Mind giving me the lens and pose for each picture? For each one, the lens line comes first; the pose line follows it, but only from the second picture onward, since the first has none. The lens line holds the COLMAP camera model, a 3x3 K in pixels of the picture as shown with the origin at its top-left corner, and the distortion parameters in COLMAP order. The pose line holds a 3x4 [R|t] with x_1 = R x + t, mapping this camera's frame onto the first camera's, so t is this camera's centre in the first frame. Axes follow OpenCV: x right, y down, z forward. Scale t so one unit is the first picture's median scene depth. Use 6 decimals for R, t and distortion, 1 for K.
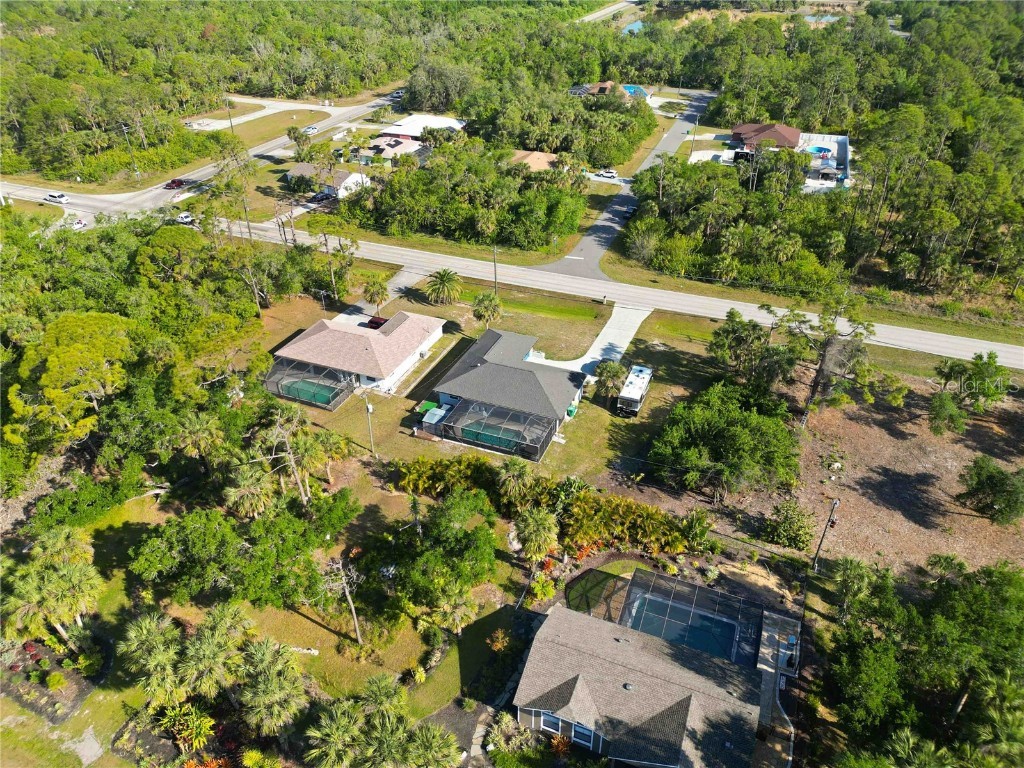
lens RADIAL K [[717.2, 0, 506.2], [0, 717.2, 379.9], [0, 0, 1]] dist [0.050297, -0.042722]
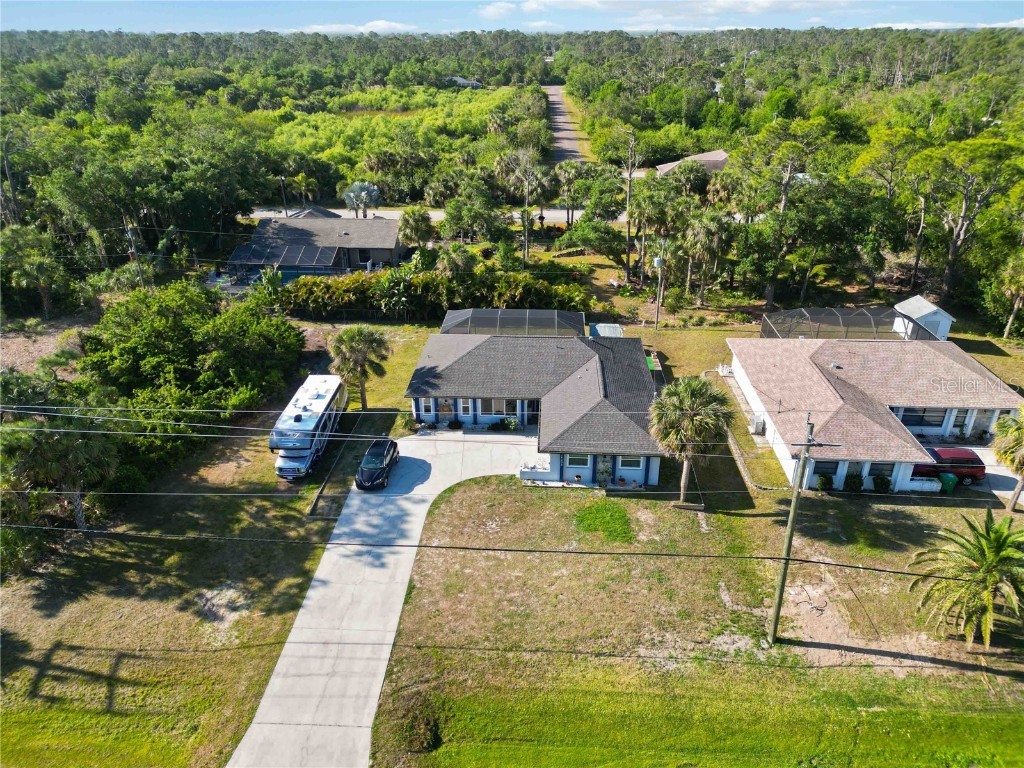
lens RADIAL K [[717.2, 0, 509.8], [0, 717.2, 379.0], [0, 0, 1]] dist [0.050297, -0.042722]
pose [[-0.944874, 0.150301, -0.290901, 0.155926], [-0.168159, 0.539571, 0.824976, -0.371812], [0.280956, 0.828416, -0.484552, 1.023834]]
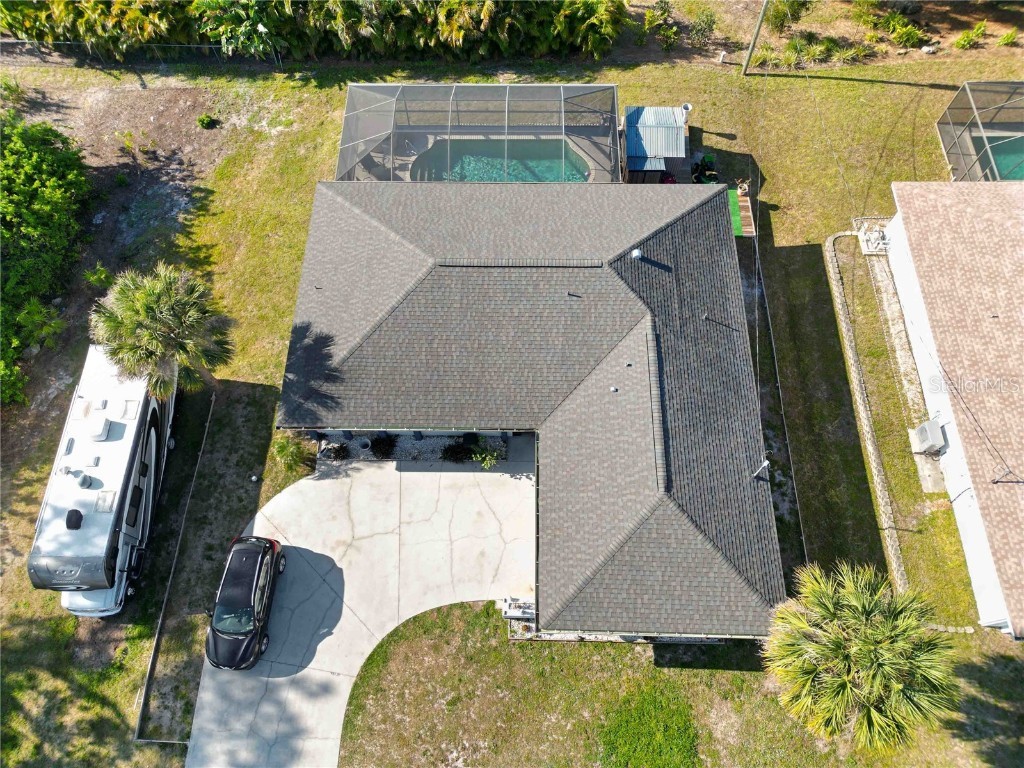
lens RADIAL K [[717.2, 0, 508.7], [0, 717.2, 382.5], [0, 0, 1]] dist [0.050297, -0.042722]
pose [[-0.931389, 0.334949, -0.142563, 0.053425], [-0.180516, -0.084886, 0.979902, -0.235824], [0.316116, 0.938405, 0.139525, 0.788594]]
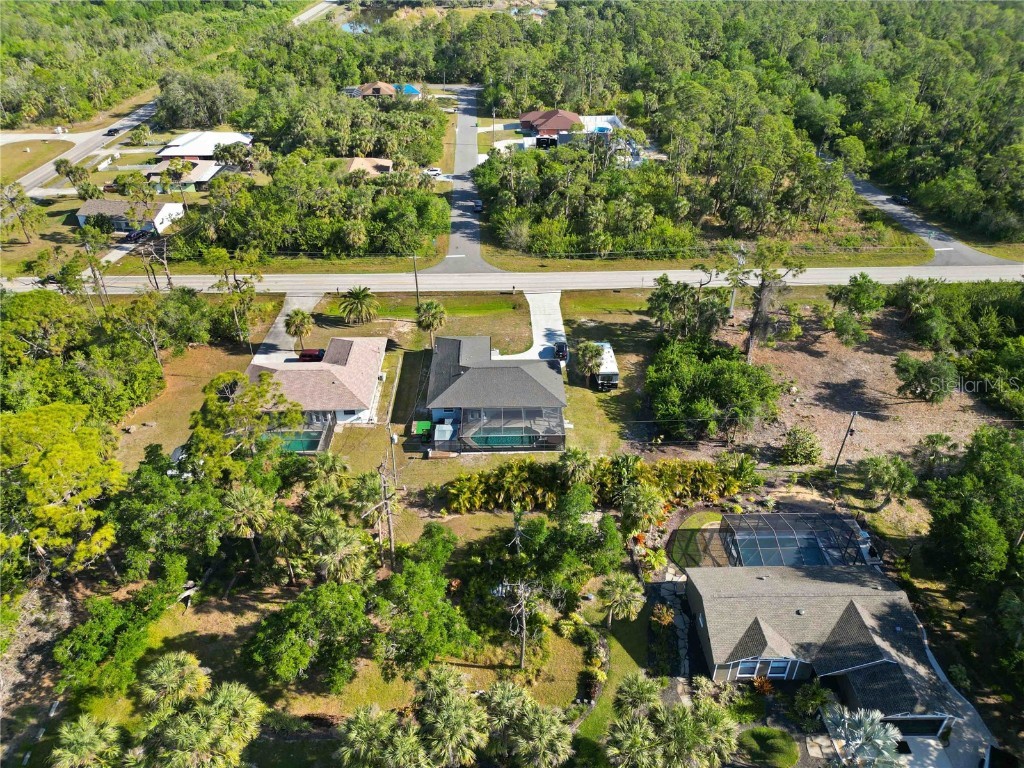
lens RADIAL K [[717.2, 0, 507.1], [0, 717.2, 382.9], [0, 0, 1]] dist [0.050297, -0.042722]
pose [[0.916264, -0.215549, 0.337636, -0.250906], [0.214335, 0.975884, 0.041357, -0.027450], [-0.338408, 0.034474, 0.940368, 0.046664]]
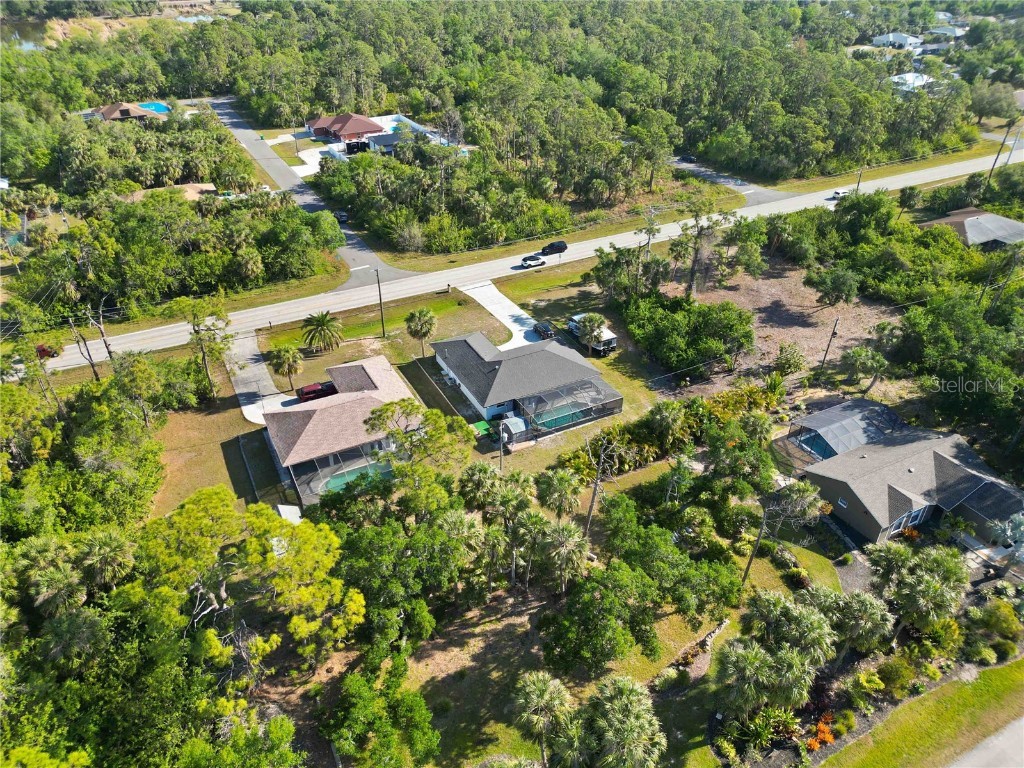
lens RADIAL K [[717.2, 0, 508.4], [0, 717.2, 384.9], [0, 0, 1]] dist [0.050297, -0.042722]
pose [[0.649279, -0.411063, 0.639893, -0.534758], [0.408837, 0.898096, 0.162097, -0.121540], [-0.641318, 0.156365, 0.751173, 0.198225]]
